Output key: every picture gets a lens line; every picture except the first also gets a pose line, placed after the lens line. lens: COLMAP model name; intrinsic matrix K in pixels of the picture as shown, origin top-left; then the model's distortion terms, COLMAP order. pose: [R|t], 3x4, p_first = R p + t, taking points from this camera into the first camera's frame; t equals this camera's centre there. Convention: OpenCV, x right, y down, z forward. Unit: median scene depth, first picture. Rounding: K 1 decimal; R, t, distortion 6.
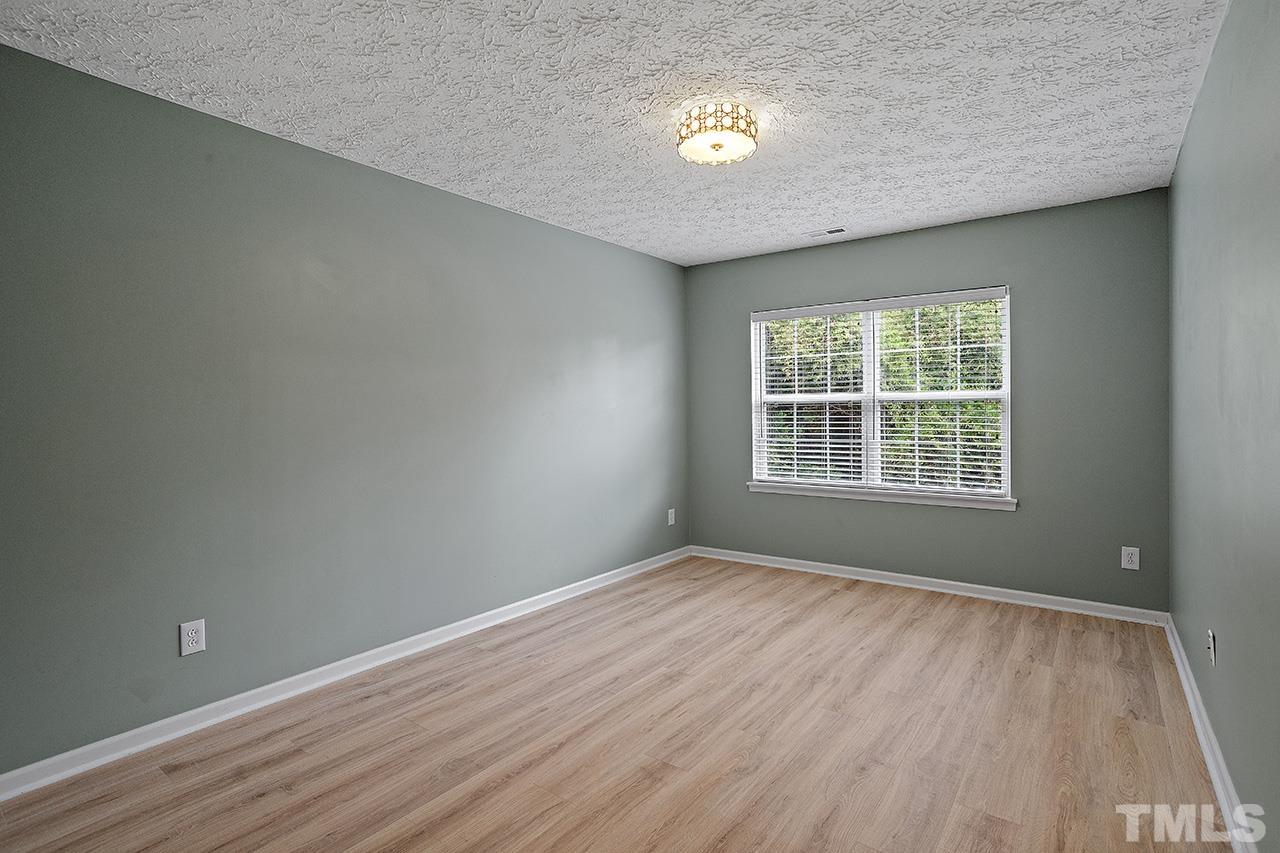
lens RADIAL K [[617.4, 0, 640.1], [0, 617.4, 422.6], [0, 0, 1]] dist [-0.050022, 0.031299]
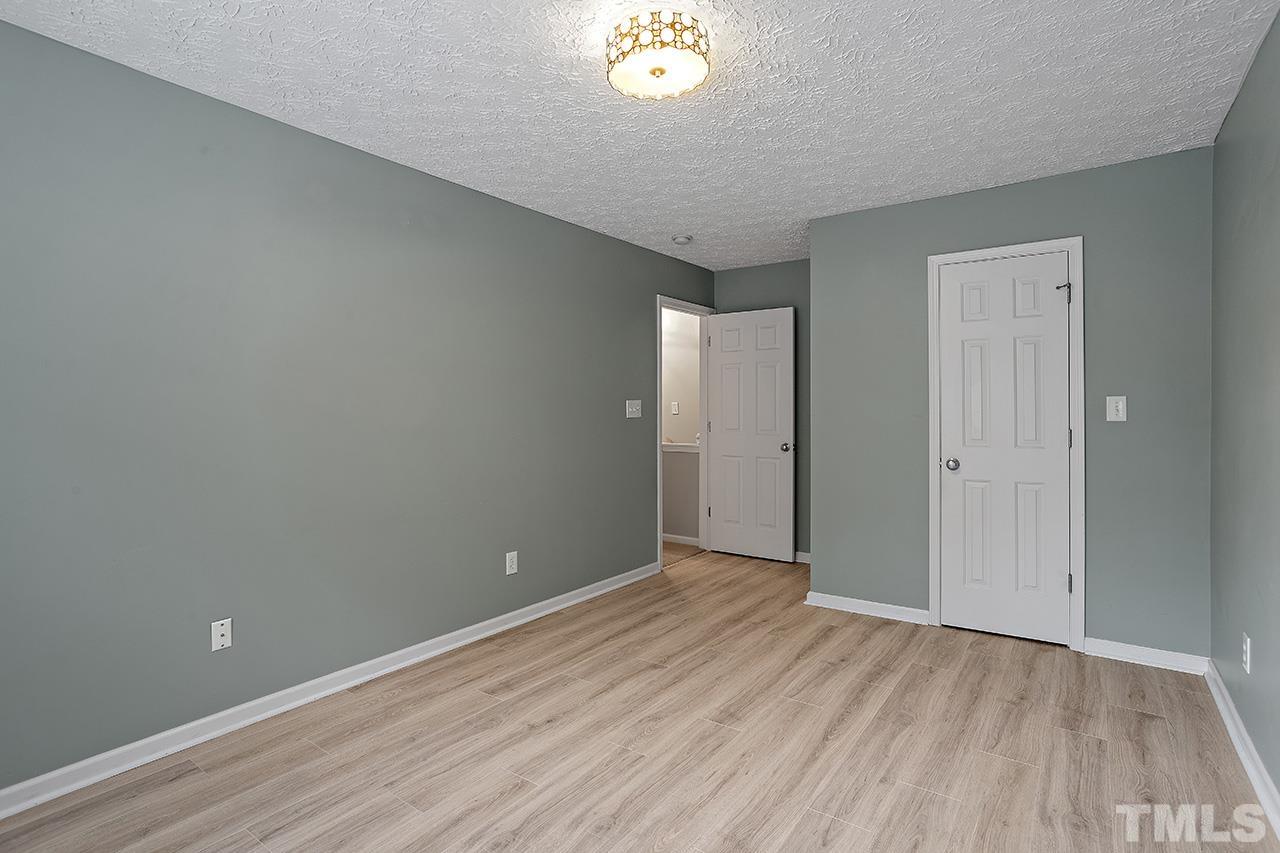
lens RADIAL K [[630.8, 0, 639.2], [0, 630.8, 419.6], [0, 0, 1]] dist [-0.055597, 0.036384]
pose [[-0.999648, 0.017704, -0.019744, 0.185523], [0.017048, 0.999313, 0.032902, -0.039397], [0.020313, 0.032554, -0.999264, 1.936852]]
